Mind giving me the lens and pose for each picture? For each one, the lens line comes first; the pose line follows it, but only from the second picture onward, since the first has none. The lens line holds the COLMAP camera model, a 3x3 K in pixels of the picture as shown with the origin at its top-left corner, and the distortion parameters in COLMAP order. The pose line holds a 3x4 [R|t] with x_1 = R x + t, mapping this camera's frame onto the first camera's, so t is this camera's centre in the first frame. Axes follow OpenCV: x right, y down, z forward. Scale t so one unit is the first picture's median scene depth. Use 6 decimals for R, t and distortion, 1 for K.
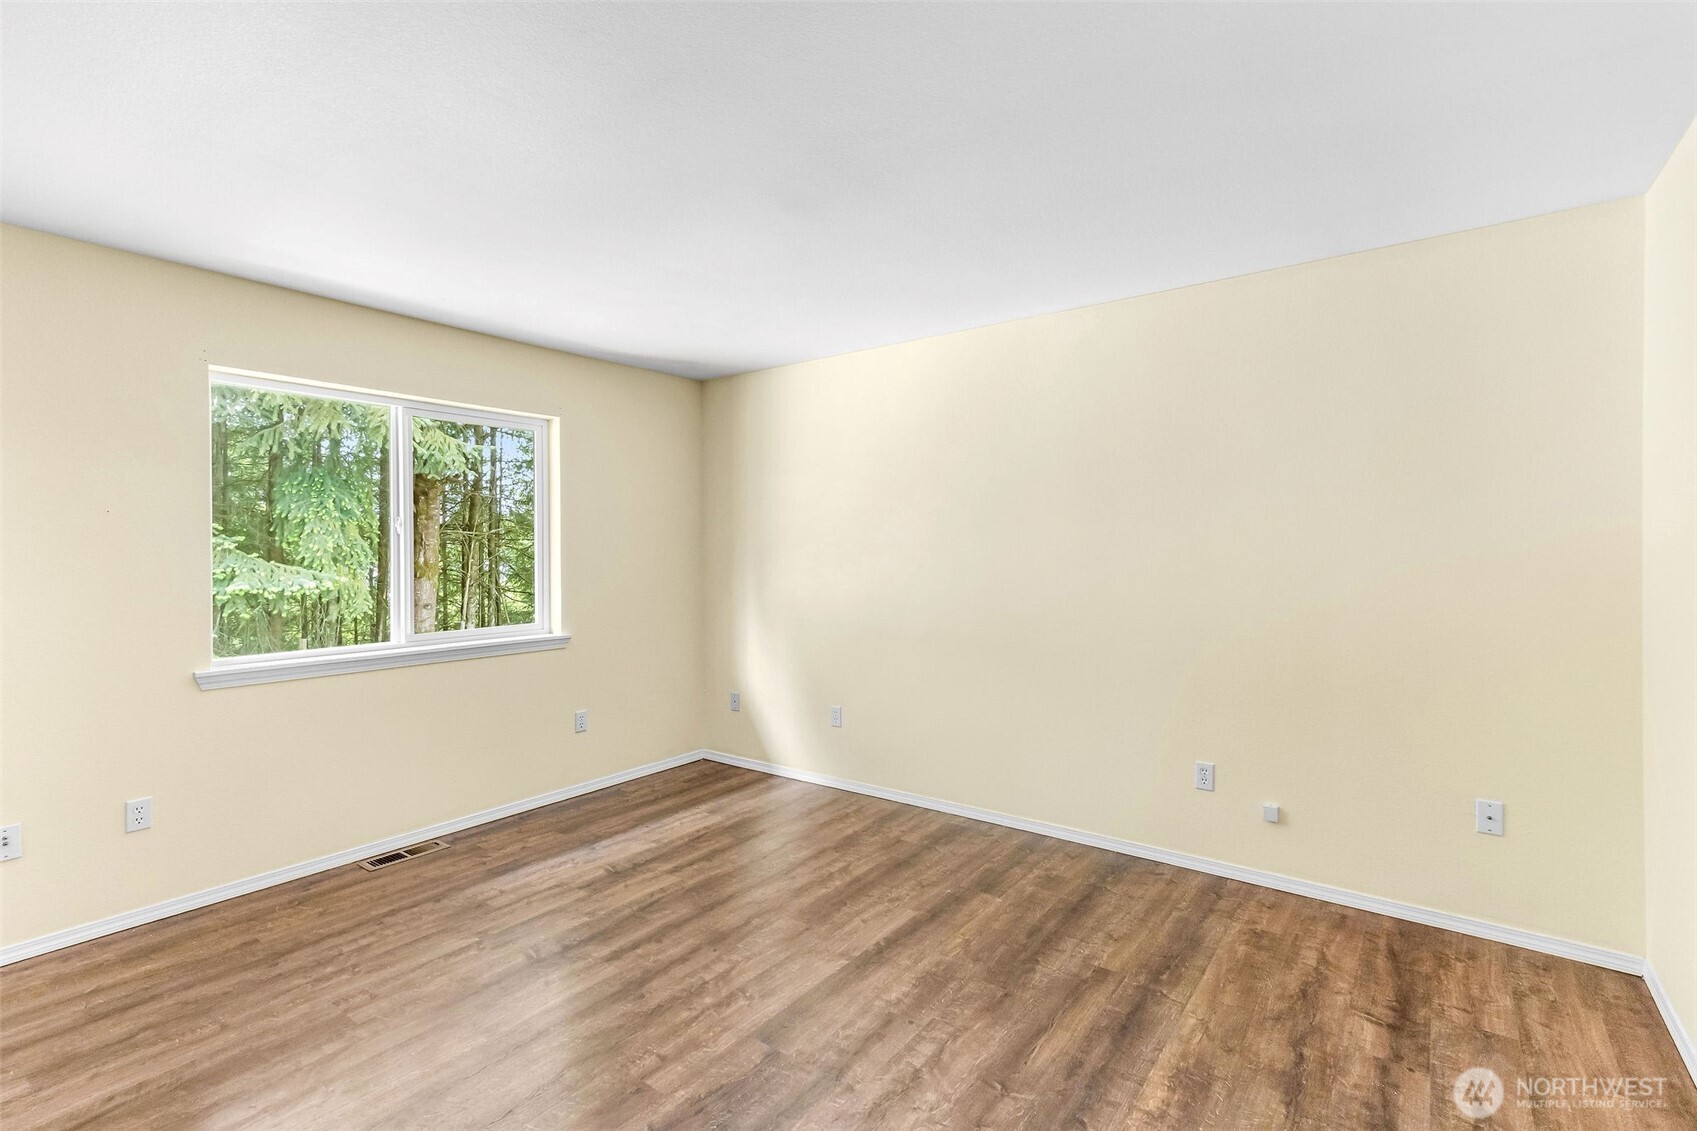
lens RADIAL K [[782.1, 0, 850.6], [0, 782.1, 541.7], [0, 0, 1]] dist [0.017660, -0.000354]
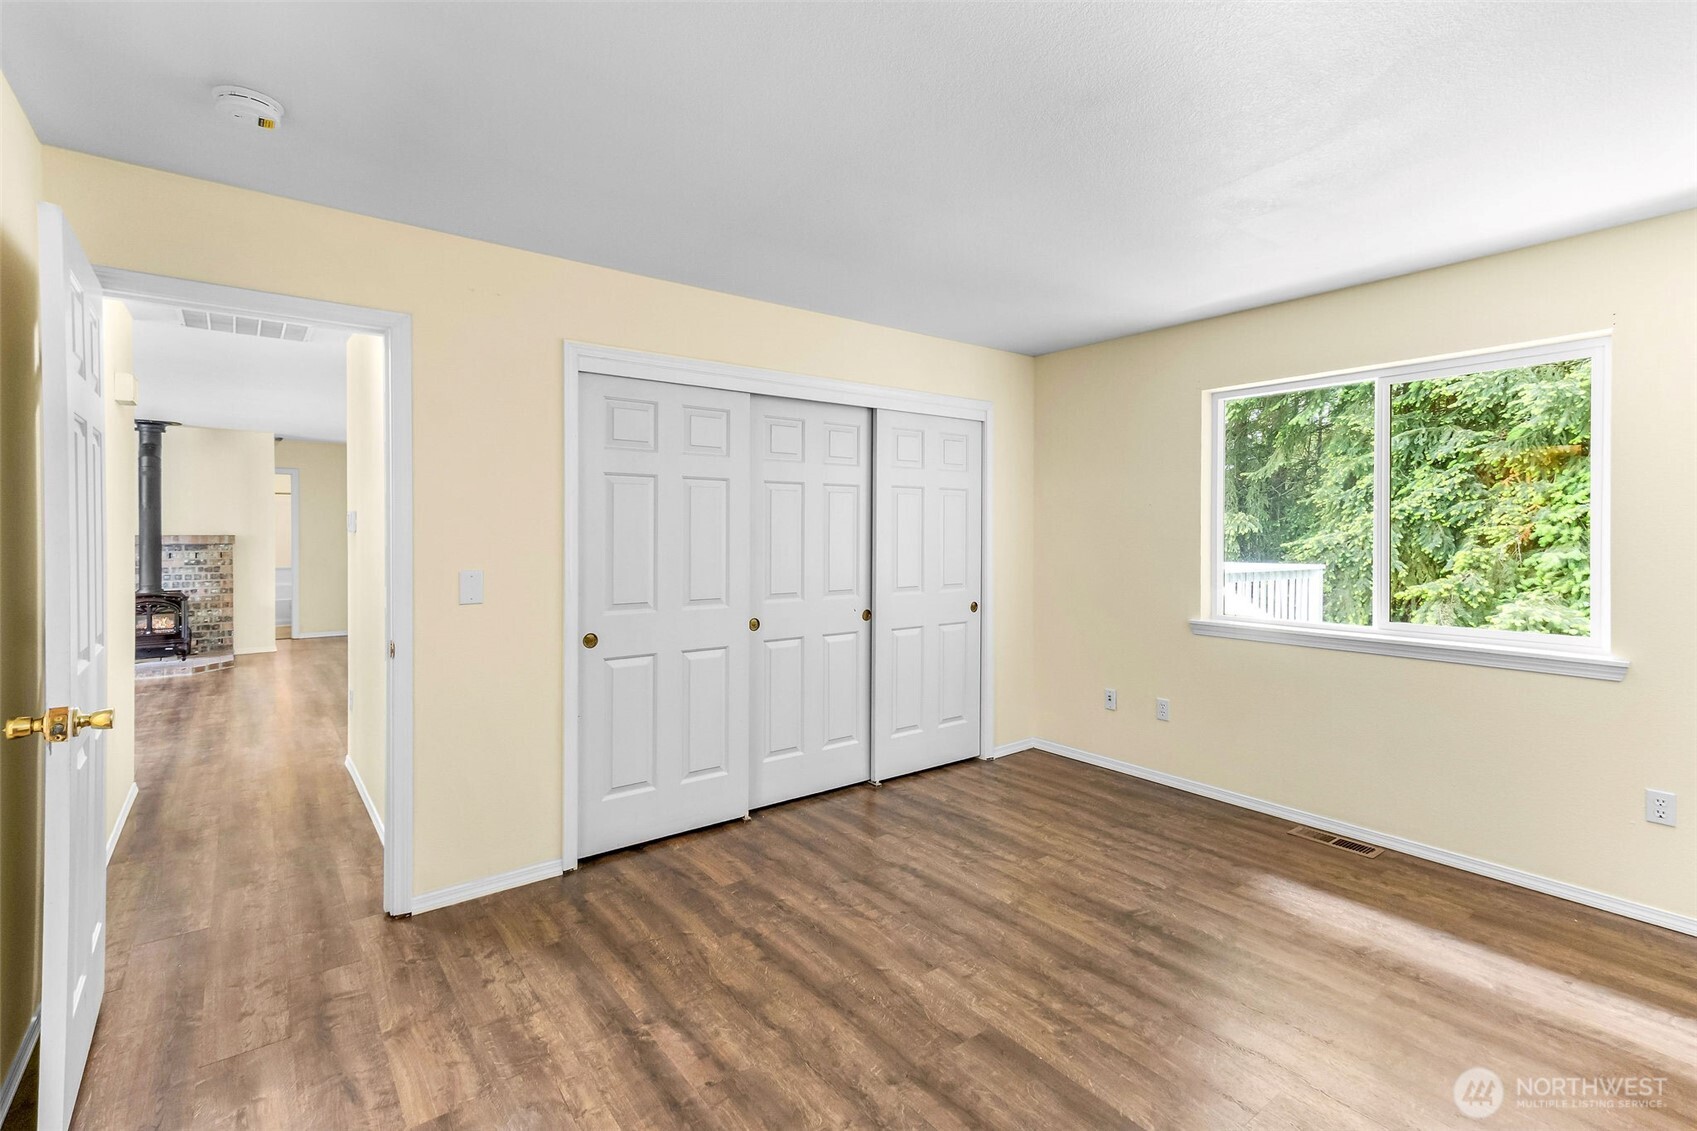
lens RADIAL K [[782.1, 0, 850.6], [0, 782.1, 541.7], [0, 0, 1]] dist [0.017660, -0.000354]
pose [[-0.269507, 0.014728, -0.962886, 0.716869], [0.002877, 0.999891, 0.014489, 0.016507], [0.962994, 0.001135, -0.269520, 0.937939]]
